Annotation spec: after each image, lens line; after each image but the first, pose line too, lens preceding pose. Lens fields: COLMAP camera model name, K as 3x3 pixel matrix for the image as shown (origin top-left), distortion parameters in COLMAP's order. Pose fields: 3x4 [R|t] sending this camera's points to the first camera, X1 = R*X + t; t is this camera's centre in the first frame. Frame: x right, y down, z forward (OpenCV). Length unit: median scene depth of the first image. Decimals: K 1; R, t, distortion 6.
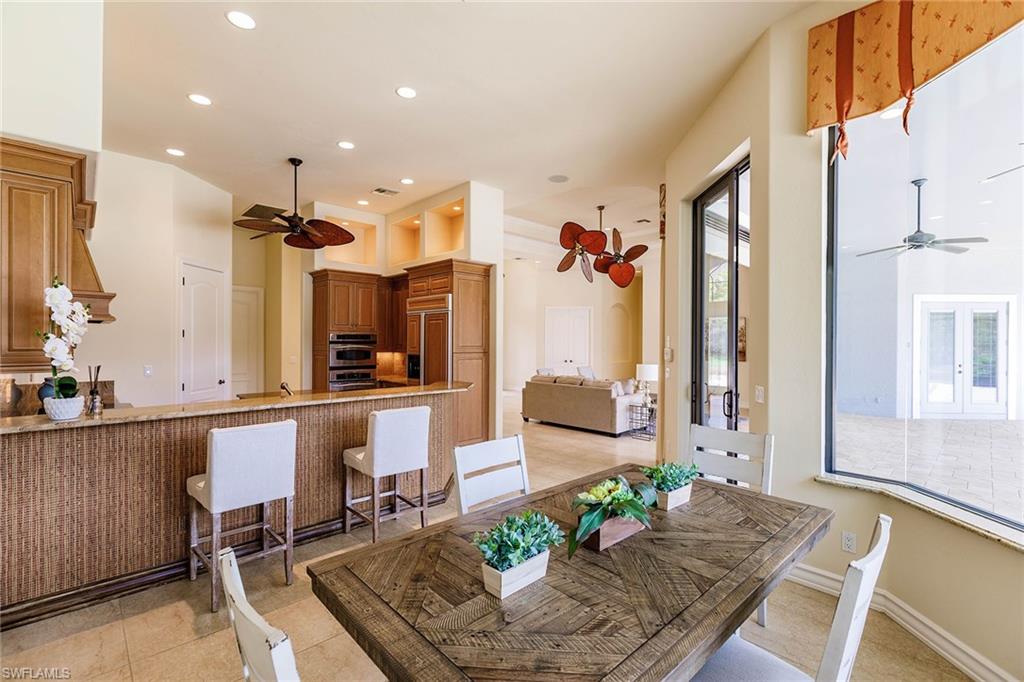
lens RADIAL K [[453.8, 0, 510.3], [0, 453.8, 342.1], [0, 0, 1]] dist [0.001123, -0.000608]
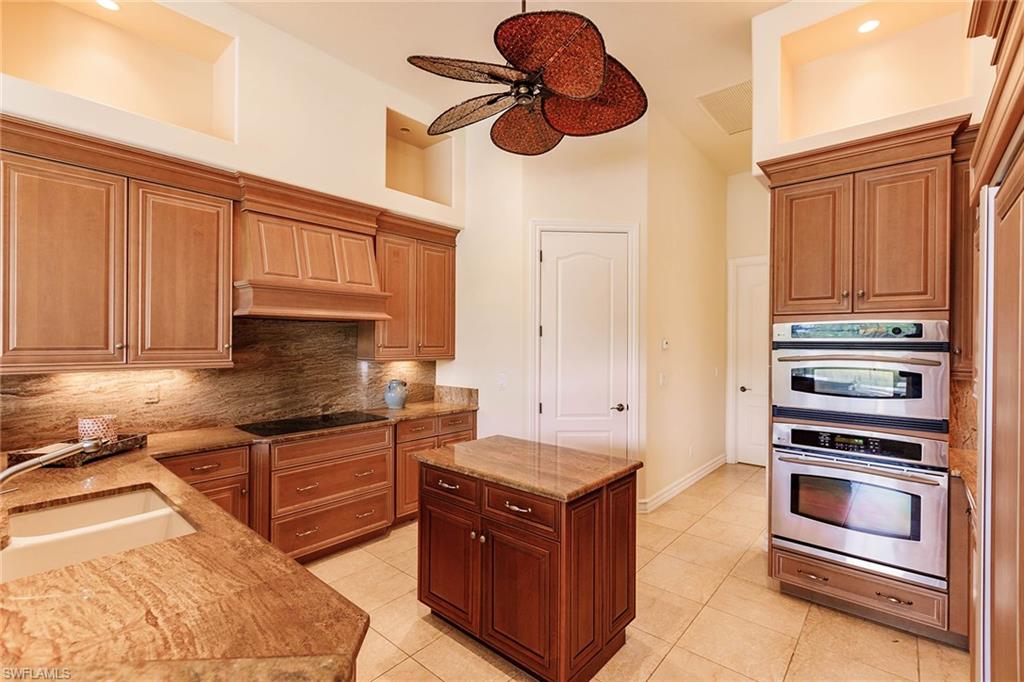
lens RADIAL K [[453.8, 0, 510.3], [0, 453.8, 342.1], [0, 0, 1]] dist [0.001123, -0.000608]
pose [[0.113422, -0.000785, -0.993547, -0.035555], [-0.011661, 0.999930, -0.002121, 0.000739], [0.993478, 0.011826, 0.113405, 0.825239]]
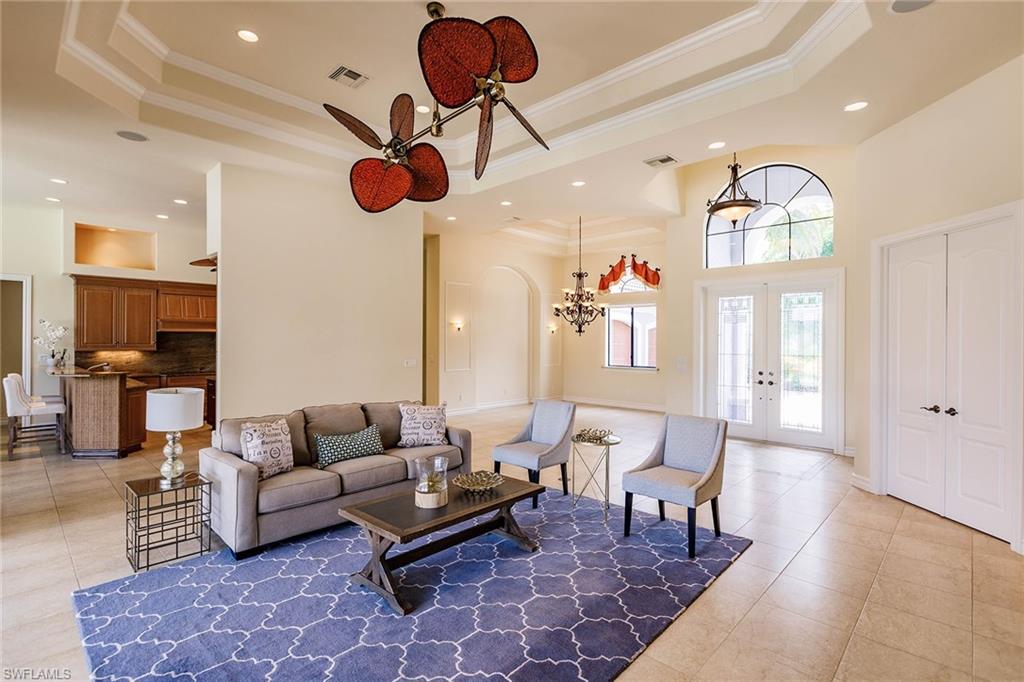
lens RADIAL K [[481.0, 0, 512.0], [0, 481.0, 341.0], [0, 0, 1]] dist [-0.003063, -0.000387]
pose [[0.061569, -0.001566, -0.998102, 0.971622], [-0.009757, 0.999950, -0.002171, -0.004962], [0.998055, 0.009872, 0.061550, 1.579353]]
